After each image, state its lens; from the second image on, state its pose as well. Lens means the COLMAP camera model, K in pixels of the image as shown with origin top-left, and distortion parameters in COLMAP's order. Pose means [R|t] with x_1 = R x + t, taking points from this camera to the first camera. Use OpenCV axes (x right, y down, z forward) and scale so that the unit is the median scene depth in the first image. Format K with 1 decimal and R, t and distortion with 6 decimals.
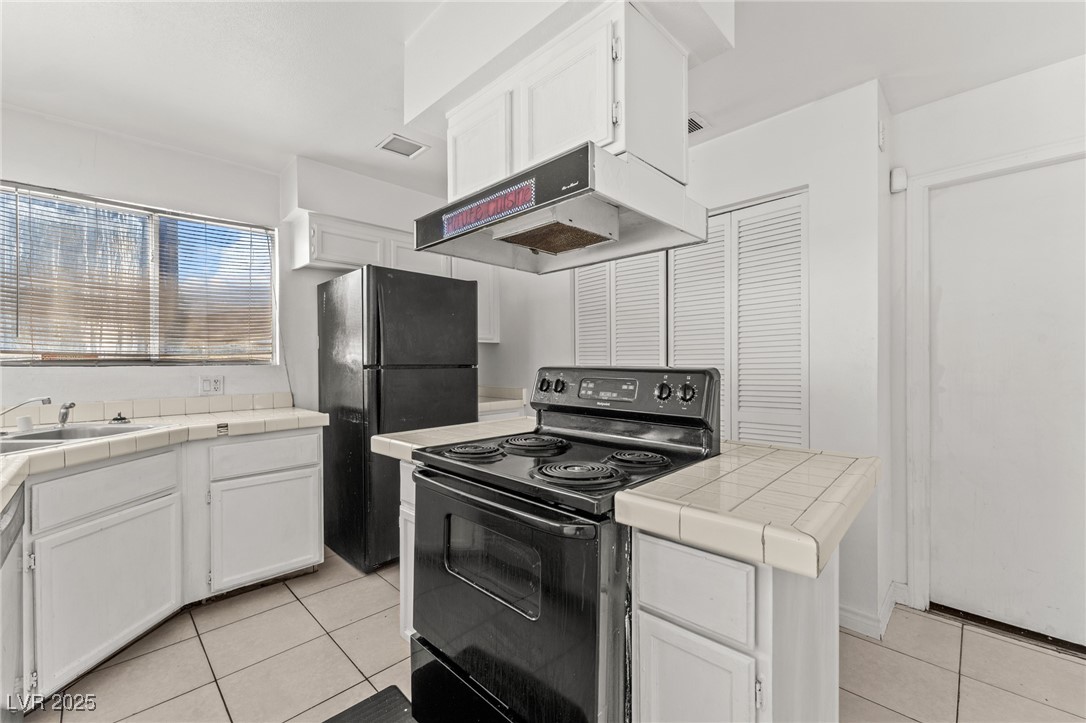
lens RADIAL K [[440.3, 0, 548.9], [0, 440.3, 363.4], [0, 0, 1]] dist [0.000111, -0.000023]
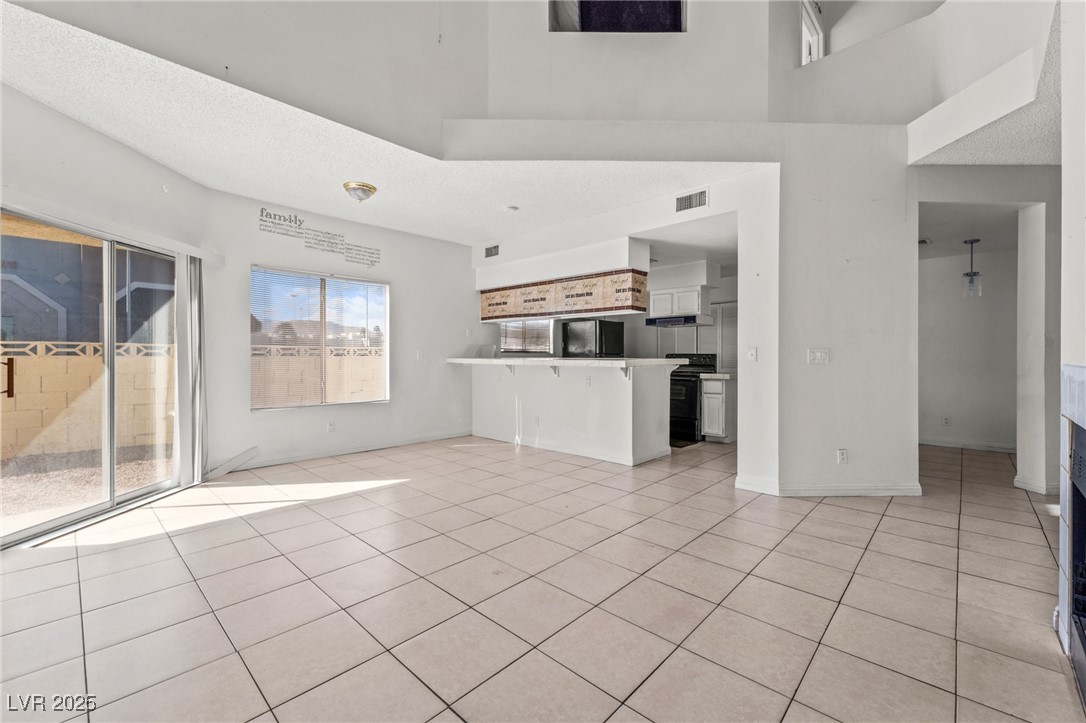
lens RADIAL K [[440.3, 0, 542.5], [0, 440.3, 361.4], [0, 0, 1]] dist [0.000111, -0.000023]
pose [[0.999972, 0.005319, 0.005314, -0.920351], [-0.005362, 0.999952, 0.008233, 0.041380], [-0.005270, -0.008262, 0.999952, -2.263898]]
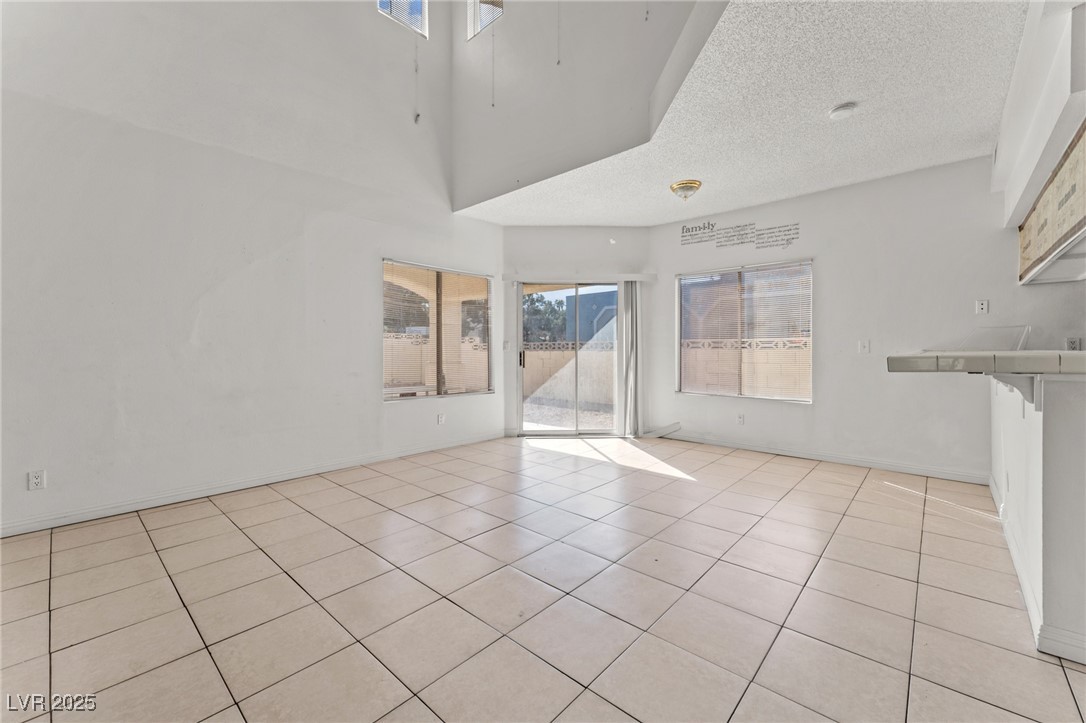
lens RADIAL K [[440.3, 0, 549.3], [0, 440.3, 351.8], [0, 0, 1]] dist [0.000111, -0.000023]
pose [[0.040364, 0.009721, -0.999138, 0.284189], [-0.001512, 0.999952, 0.009668, 0.035162], [0.999184, 0.001120, 0.040377, -1.001245]]
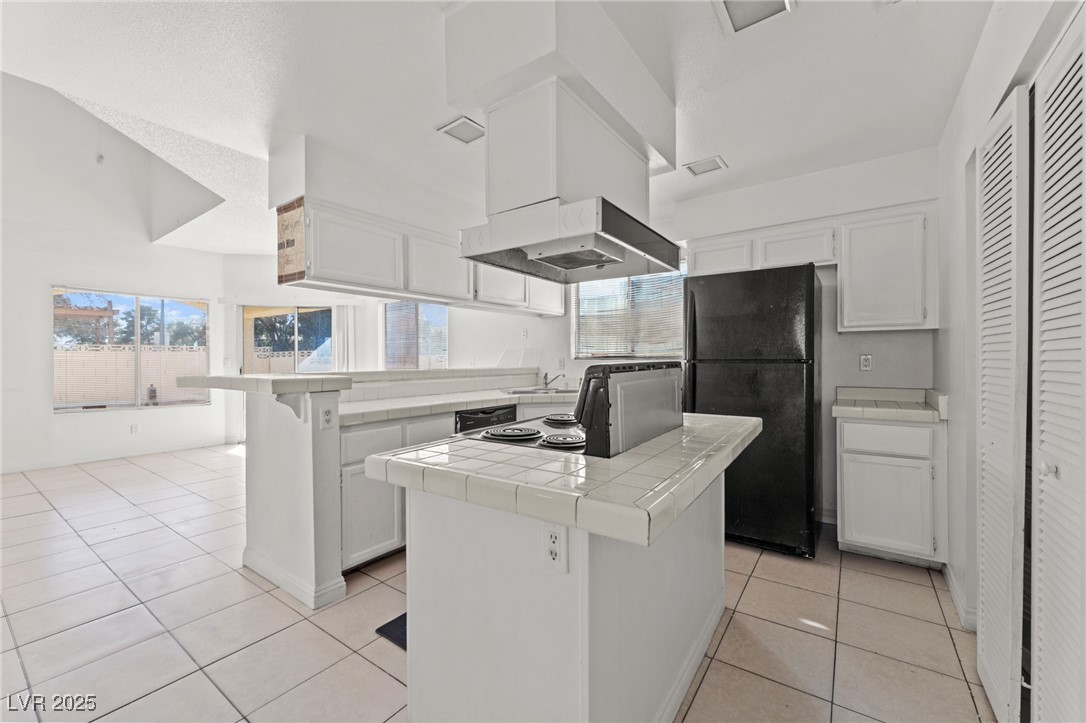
lens RADIAL K [[440.3, 0, 542.6], [0, 440.3, 361.6], [0, 0, 1]] dist [0.000111, -0.000023]
pose [[0.147692, 0.007919, -0.989002, 0.842931], [0.000210, 0.999968, 0.008038, -0.000402], [0.989033, -0.001395, 0.147686, 0.486307]]
